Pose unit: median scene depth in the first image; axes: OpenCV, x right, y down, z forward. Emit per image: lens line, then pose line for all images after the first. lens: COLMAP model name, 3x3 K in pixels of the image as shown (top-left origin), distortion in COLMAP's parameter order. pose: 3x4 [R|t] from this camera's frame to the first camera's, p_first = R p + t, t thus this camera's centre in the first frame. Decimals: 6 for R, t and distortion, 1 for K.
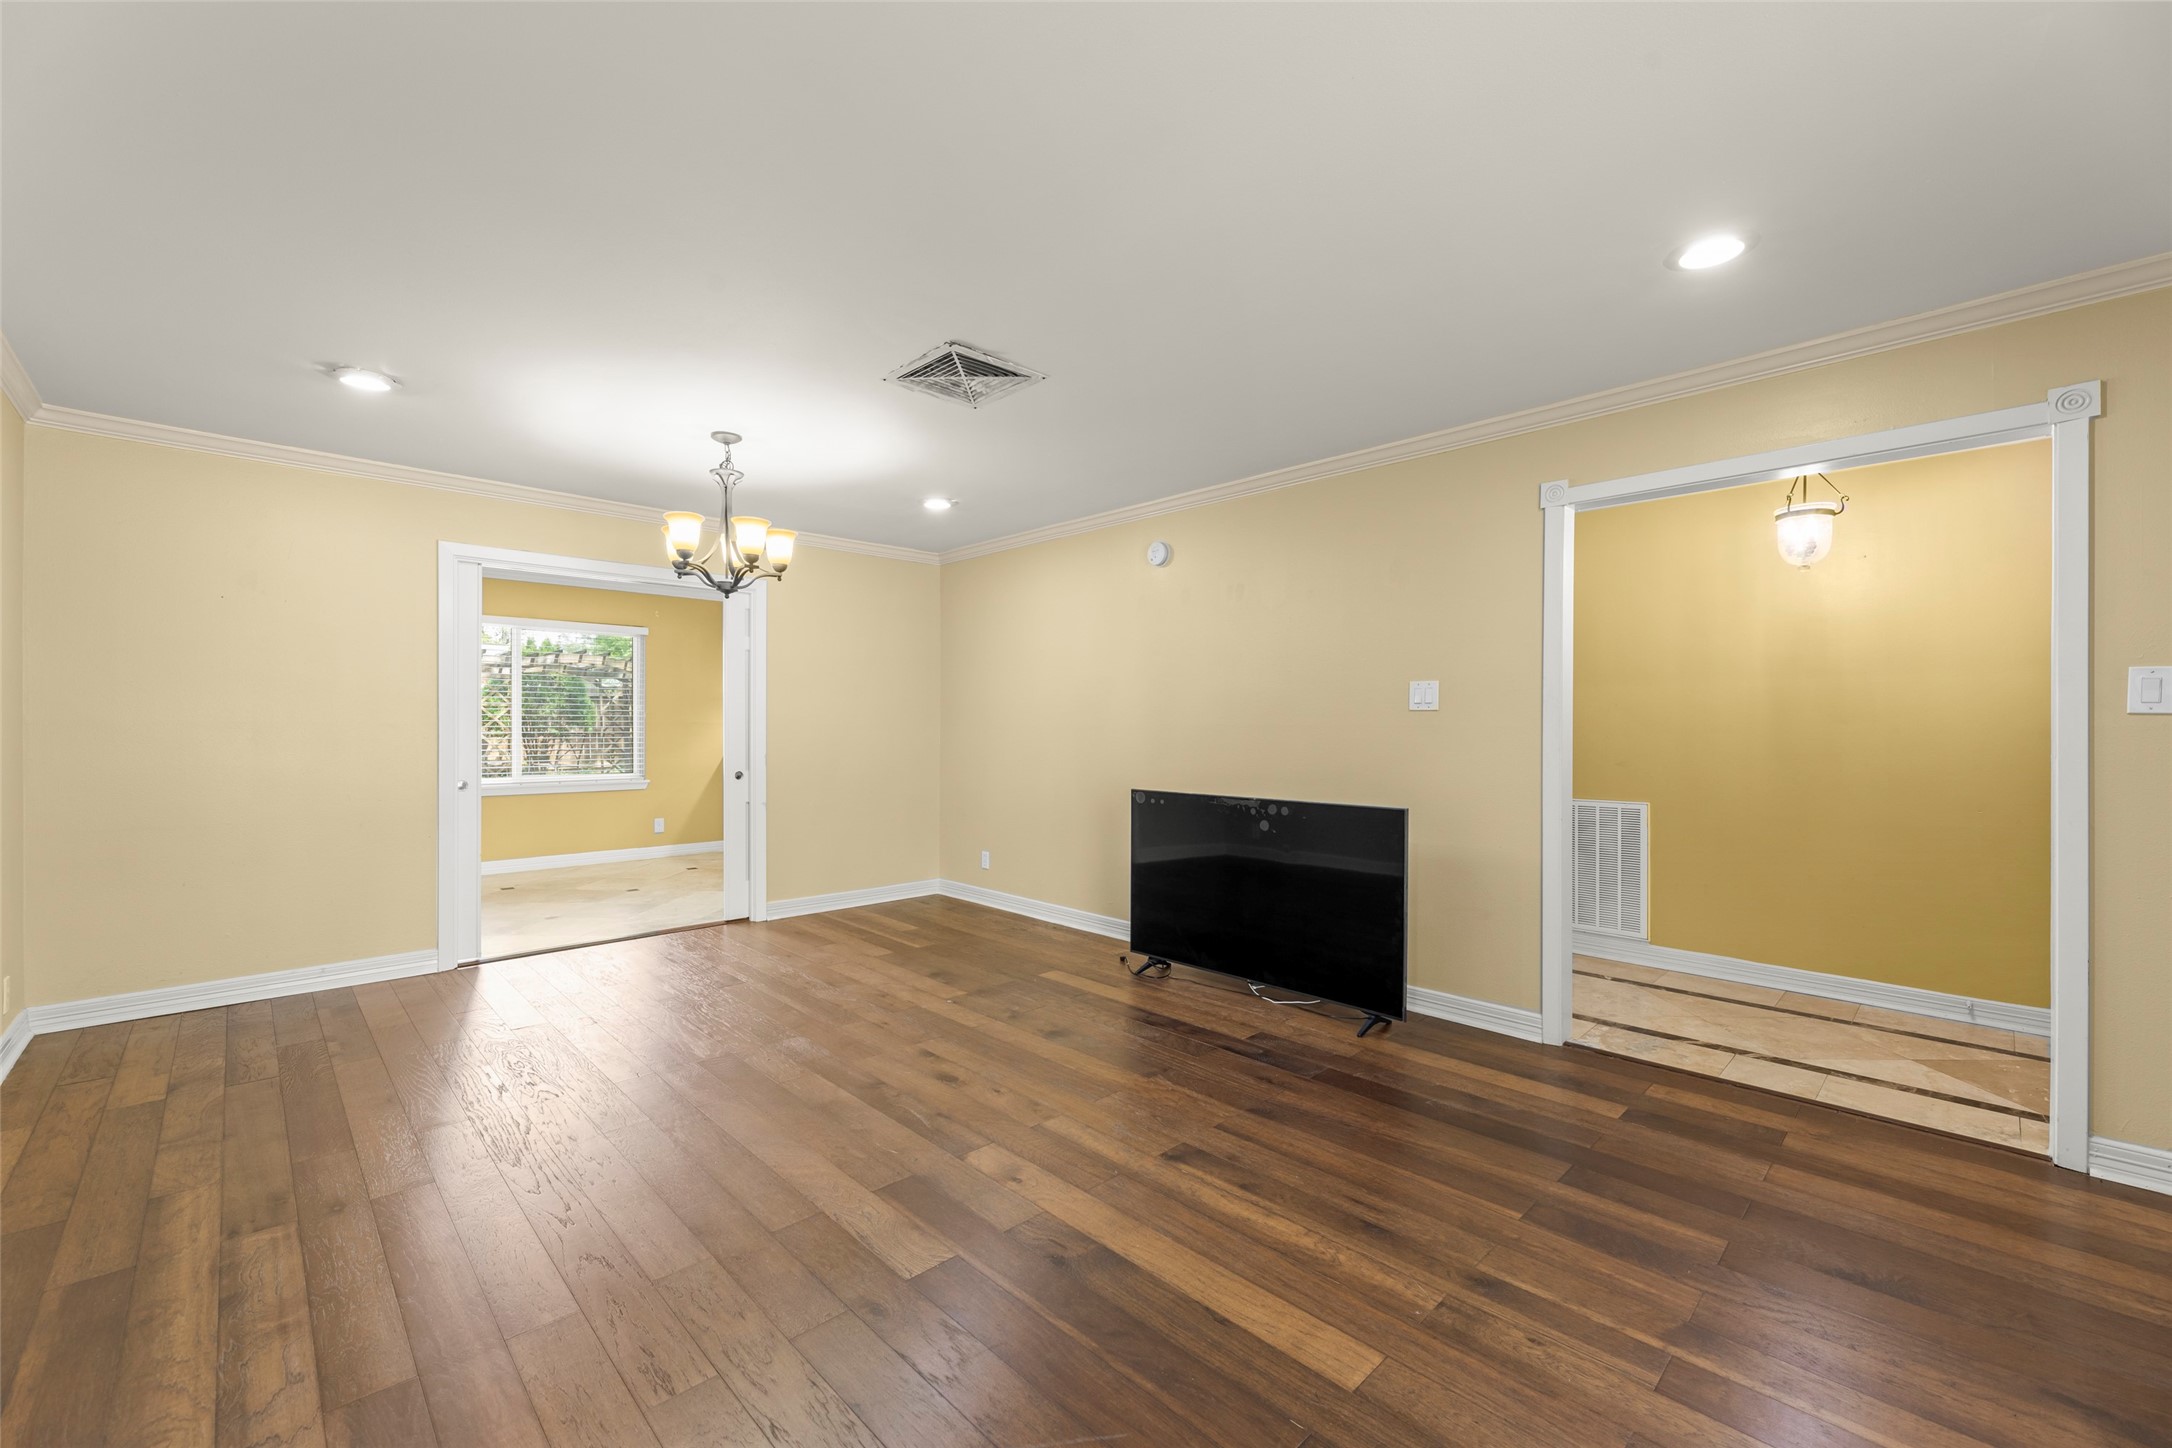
lens RADIAL K [[882.8, 0, 1084.7], [0, 882.8, 732.8], [0, 0, 1]] dist [-0.001394, 0.000082]
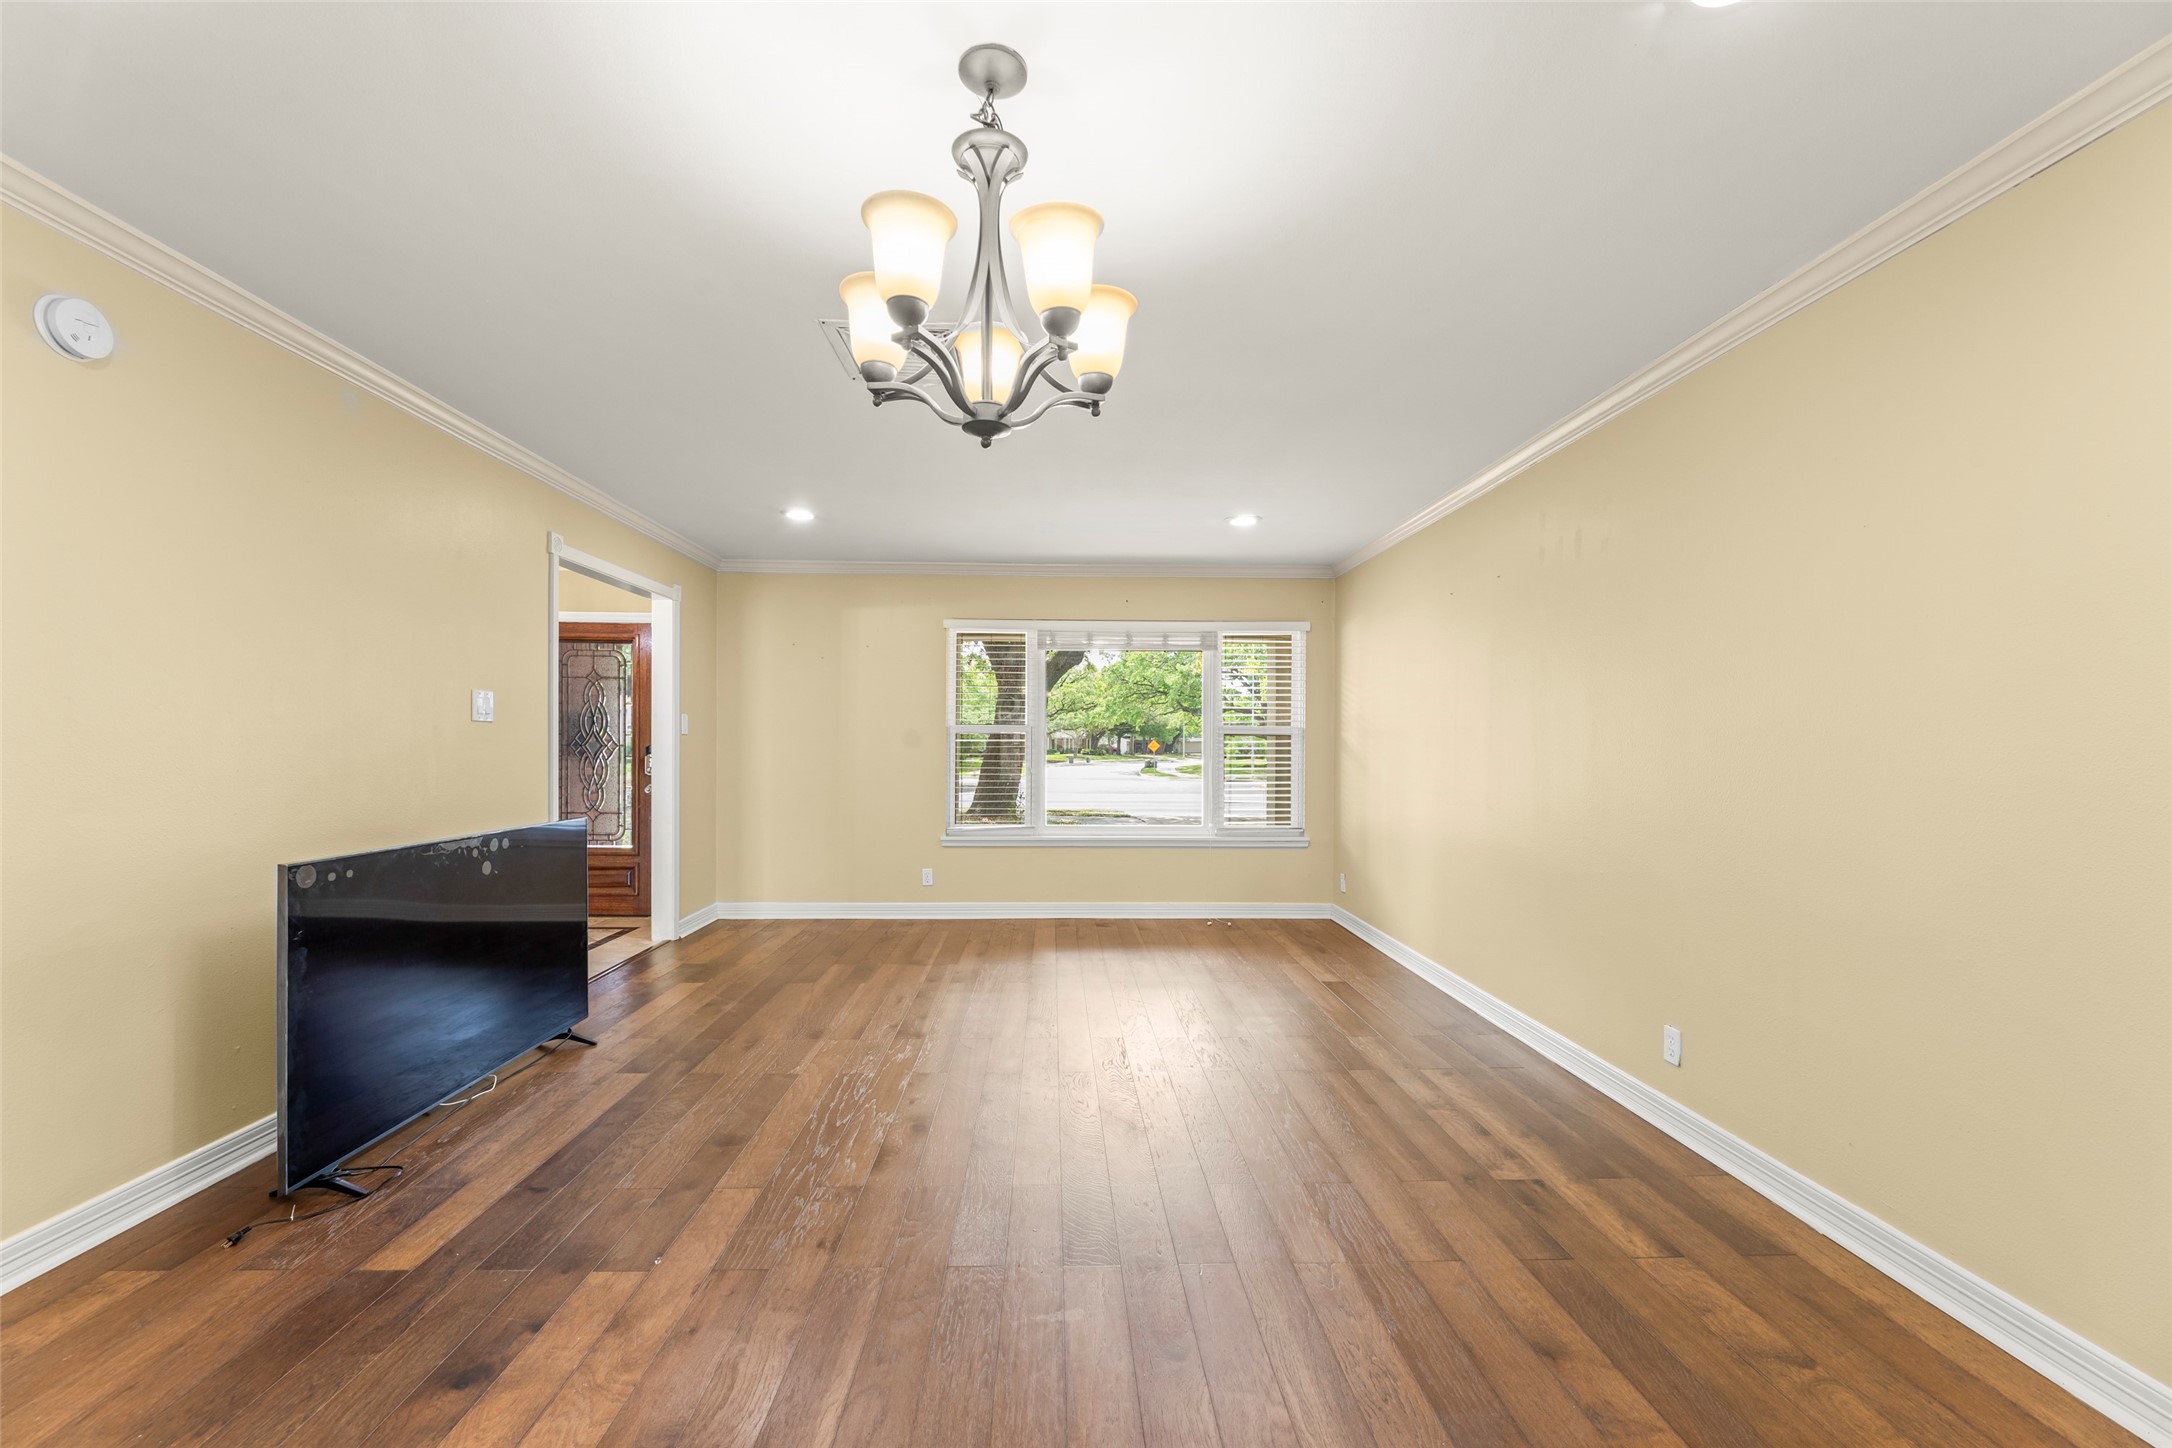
lens RADIAL K [[882.8, 0, 1084.7], [0, 882.8, 732.7], [0, 0, 1]] dist [-0.001394, 0.000082]
pose [[-0.747715, -0.000065, 0.664020, -0.712786], [-0.005481, 0.999967, -0.006073, -0.011220], [-0.663997, -0.008181, -0.747690, 1.259274]]
